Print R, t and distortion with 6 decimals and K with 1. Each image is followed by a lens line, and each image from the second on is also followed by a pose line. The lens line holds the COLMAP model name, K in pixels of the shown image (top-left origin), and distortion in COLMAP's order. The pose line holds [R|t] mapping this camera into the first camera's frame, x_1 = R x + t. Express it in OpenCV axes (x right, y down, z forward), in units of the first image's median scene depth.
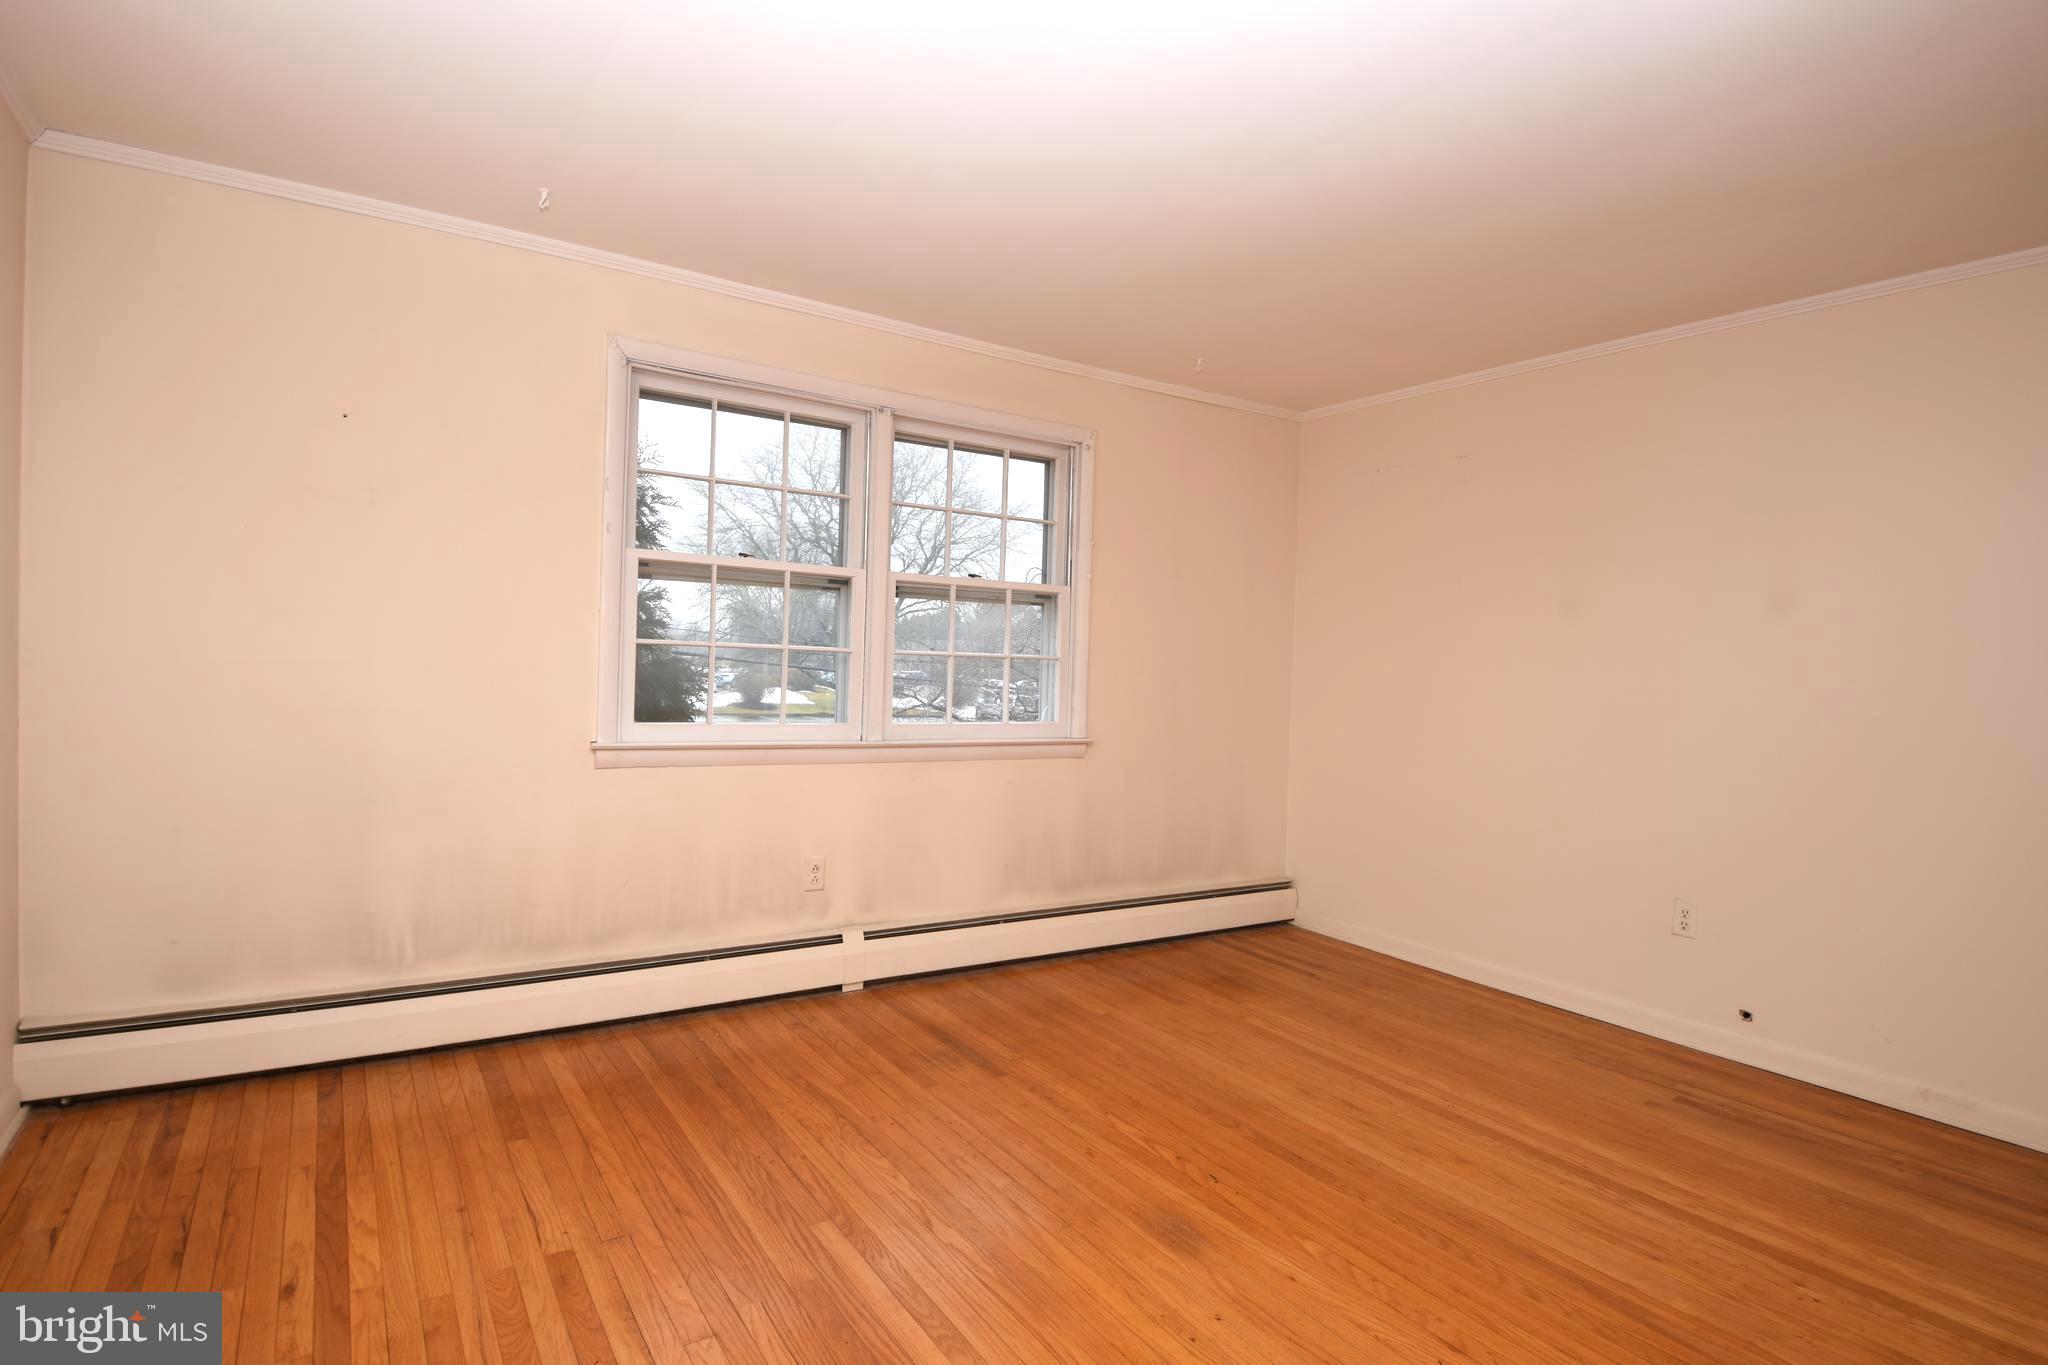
lens RADIAL K [[1049.8, 0, 1019.9], [0, 1049.8, 690.7], [0, 0, 1]] dist [0.003238, -0.004651]
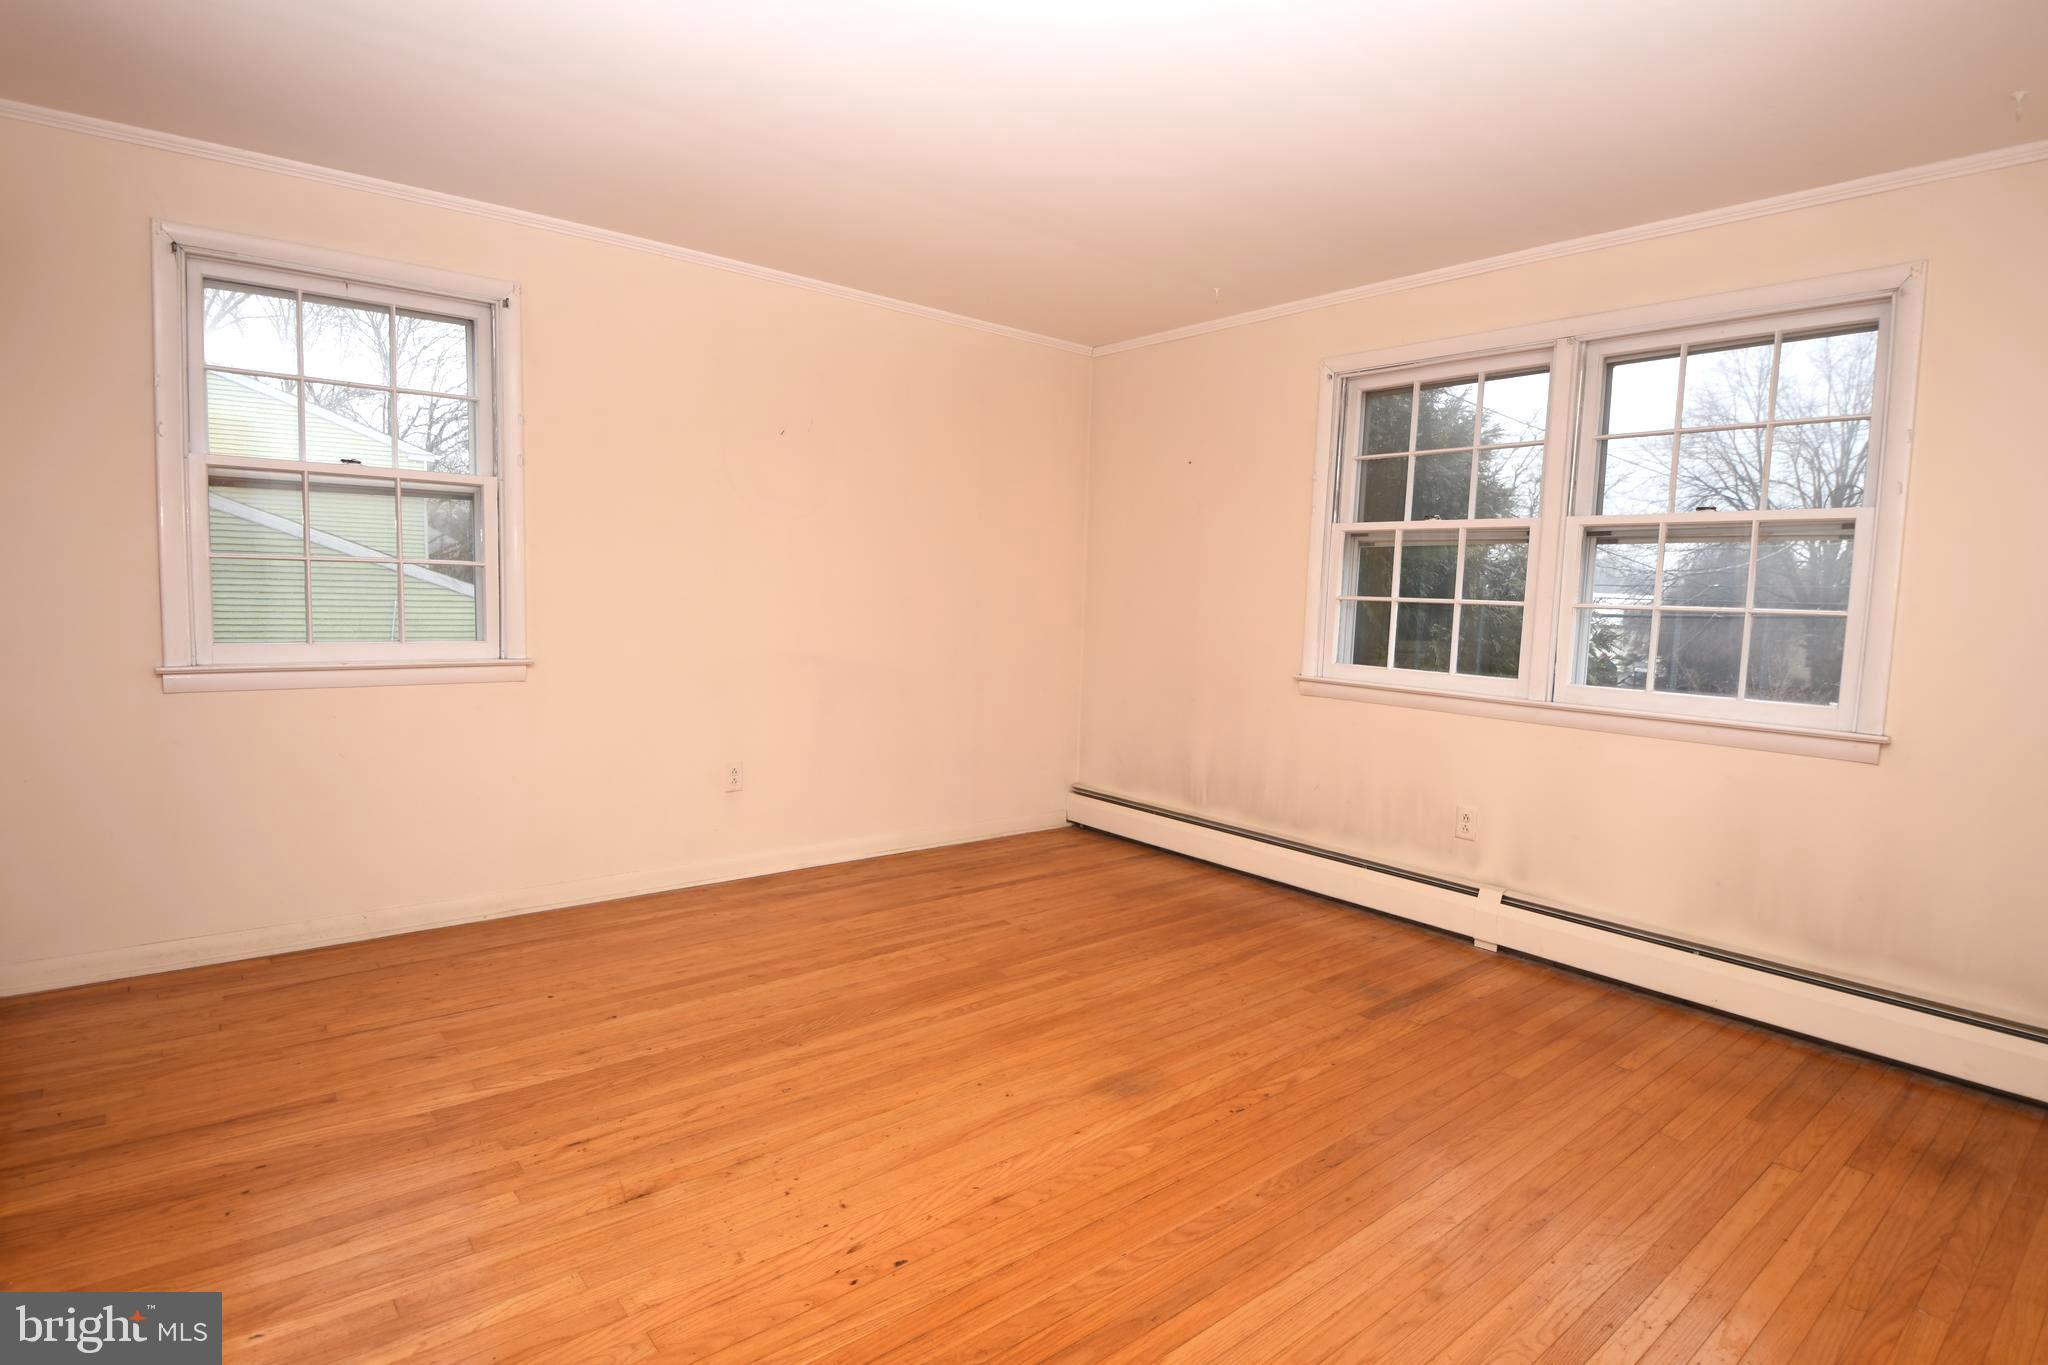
lens RADIAL K [[1049.8, 0, 1026.1], [0, 1049.8, 669.0], [0, 0, 1]] dist [0.003238, -0.004651]
pose [[0.113412, 0.042502, -0.992639, 0.877211], [-0.063343, 0.997361, 0.035468, 0.018447], [0.991527, 0.058854, 0.115805, 0.512295]]
